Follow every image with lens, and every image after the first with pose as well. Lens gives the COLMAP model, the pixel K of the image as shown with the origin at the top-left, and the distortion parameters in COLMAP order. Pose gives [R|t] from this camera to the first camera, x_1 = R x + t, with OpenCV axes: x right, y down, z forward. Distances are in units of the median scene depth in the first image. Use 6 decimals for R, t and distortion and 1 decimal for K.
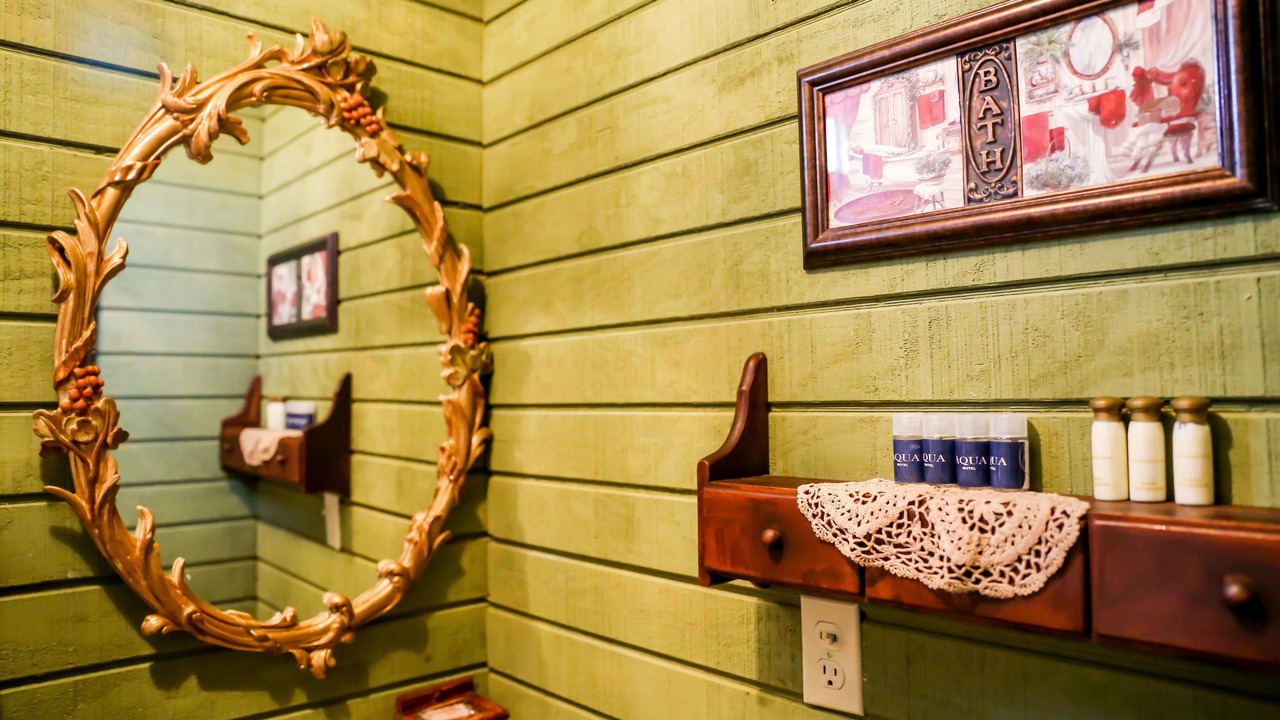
lens RADIAL K [[851.0, 0, 640.0], [0, 851.0, 360.0], [0, 0, 1]] dist [-0.101626, 0.062346]
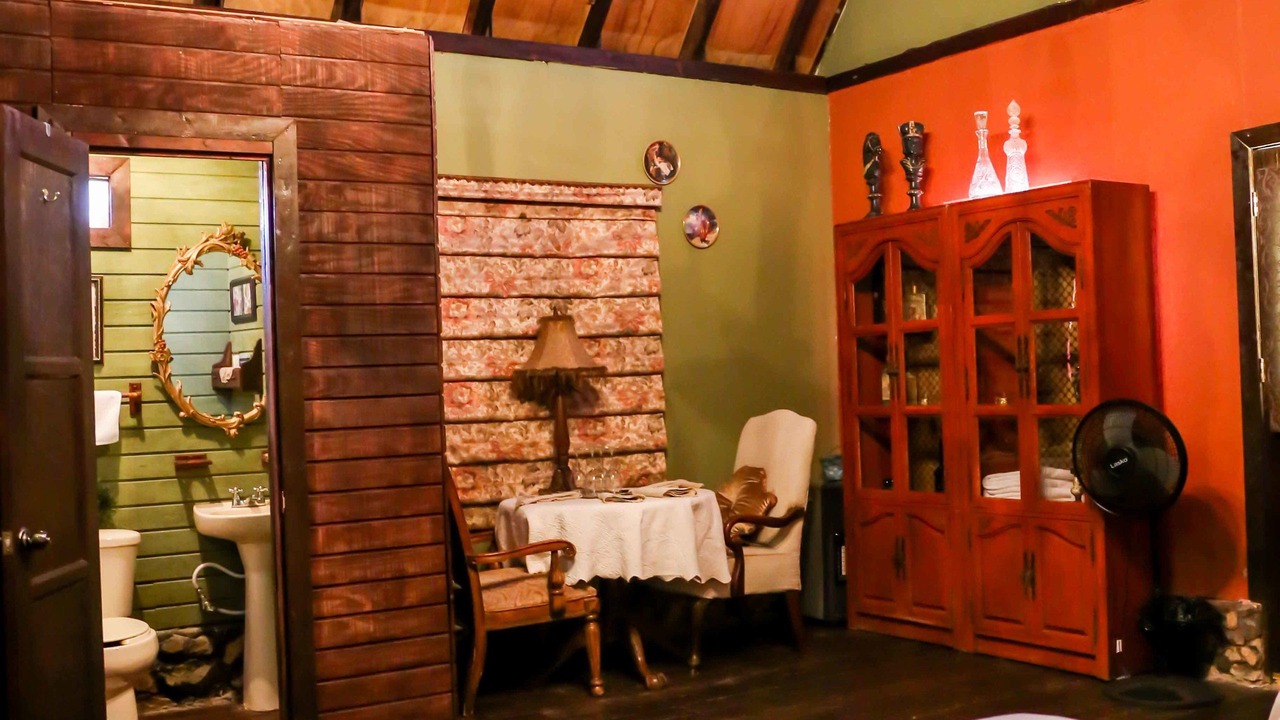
lens RADIAL K [[1298.3, 0, 640.0], [0, 1298.3, 360.0], [0, 0, 1]] dist [-0.094543, 0.017363]
pose [[0.982379, -0.027213, -0.184908, 1.989117], [0.034397, 0.998768, 0.035755, -0.024868], [0.183707, -0.041485, 0.982105, -3.398437]]
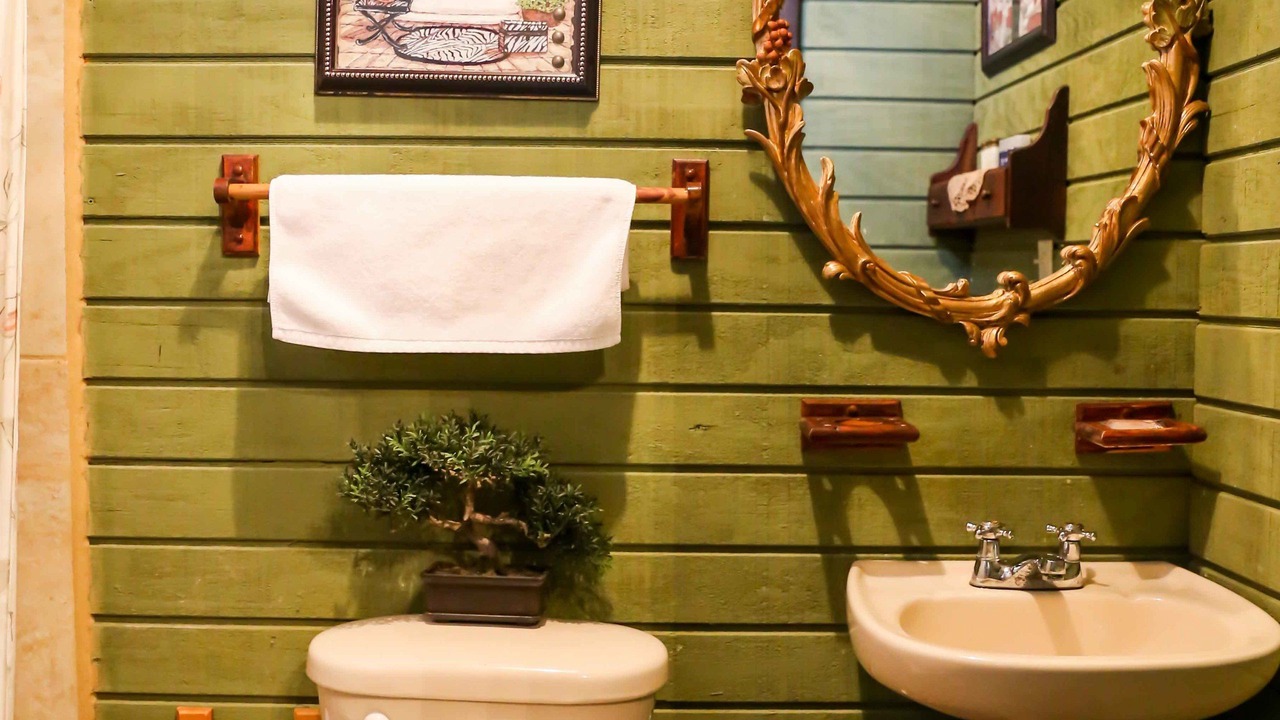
lens RADIAL K [[1298.3, 0, 640.0], [0, 1298.3, 360.0], [0, 0, 1]] dist [-0.094543, 0.017363]
pose [[0.750810, 0.056387, -0.658106, 0.276034], [0.009972, 0.995268, 0.096653, 0.241852], [0.660442, -0.079131, 0.746695, -0.349610]]
